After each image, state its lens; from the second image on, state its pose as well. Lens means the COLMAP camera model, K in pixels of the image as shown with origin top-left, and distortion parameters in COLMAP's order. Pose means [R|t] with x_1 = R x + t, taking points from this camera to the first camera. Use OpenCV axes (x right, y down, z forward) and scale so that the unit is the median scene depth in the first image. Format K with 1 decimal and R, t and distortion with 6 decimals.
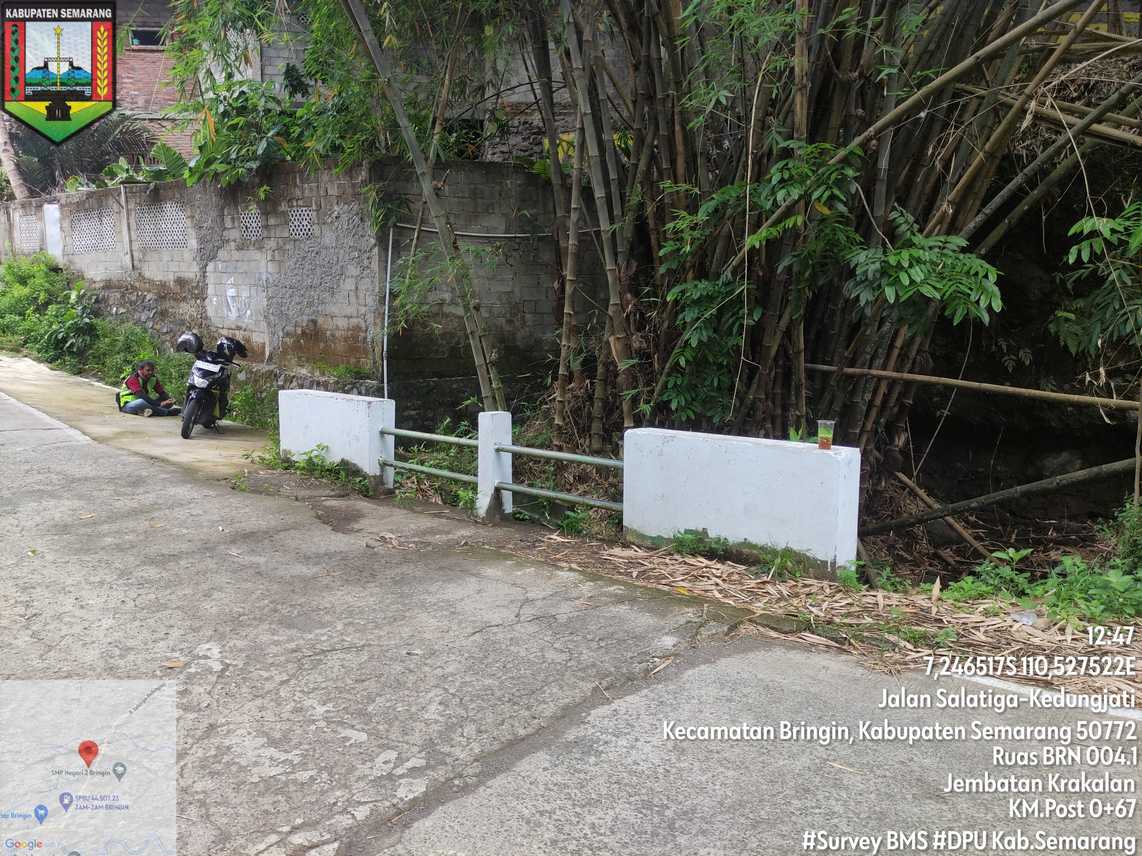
lens RADIAL K [[840.7, 0, 571.8], [0, 840.7, 426.8], [0, 0, 1]] dist [0.050967, -0.047763]
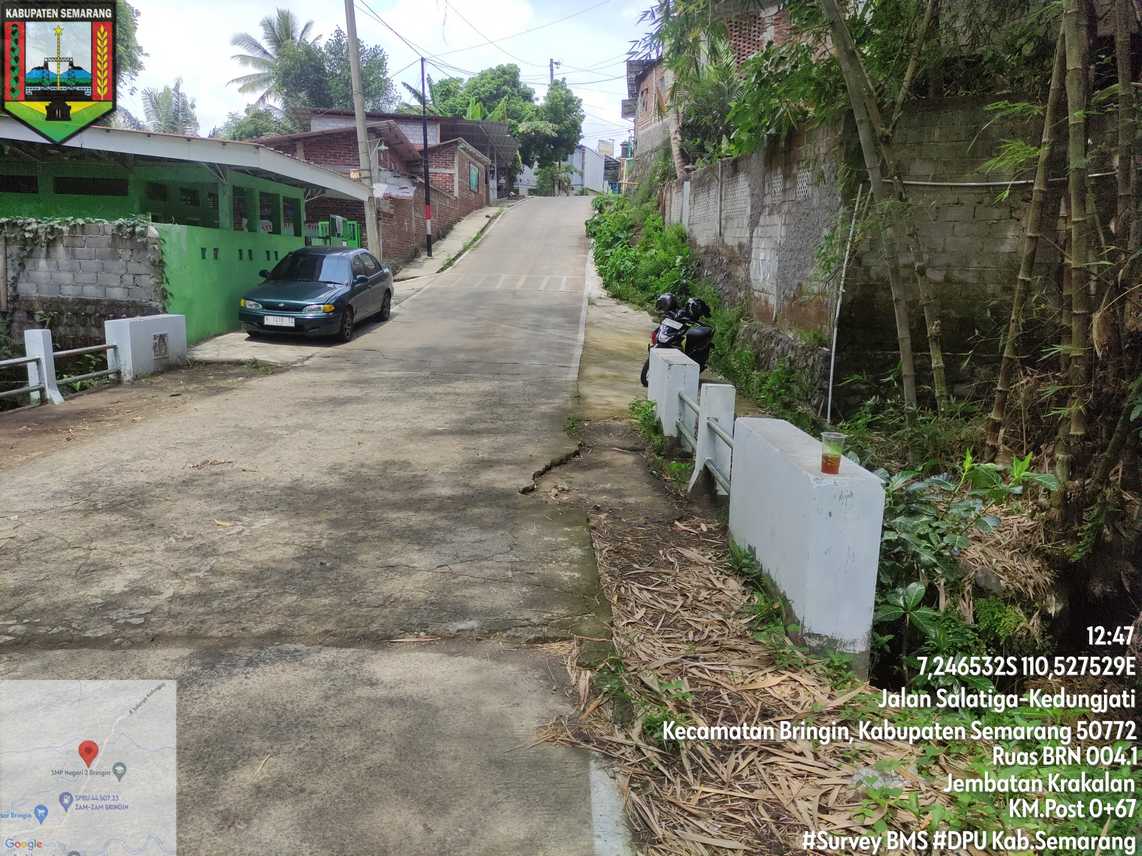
lens RADIAL K [[840.7, 0, 570.3], [0, 840.7, 427.2], [0, 0, 1]] dist [0.050967, -0.047763]
pose [[0.669405, 0.146610, -0.728287, 0.218598], [-0.115483, 0.988952, 0.092937, -0.017568], [0.733867, 0.021892, 0.678941, 0.112067]]
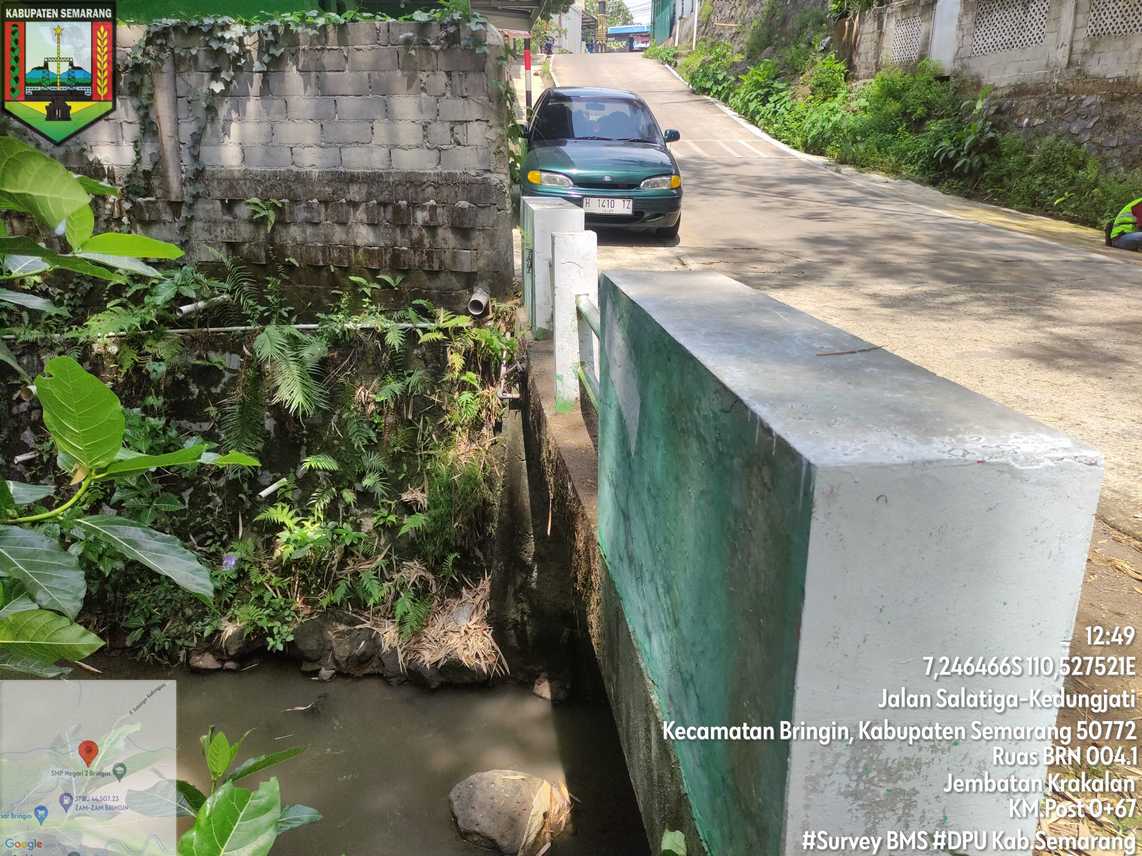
lens RADIAL K [[840.7, 0, 564.8], [0, 840.7, 426.4], [0, 0, 1]] dist [0.050967, -0.047763]
pose [[0.745515, 0.198973, -0.636095, -0.316281], [-0.081187, 0.974401, 0.209644, 0.017455], [0.661525, -0.104650, 0.742585, 0.056210]]
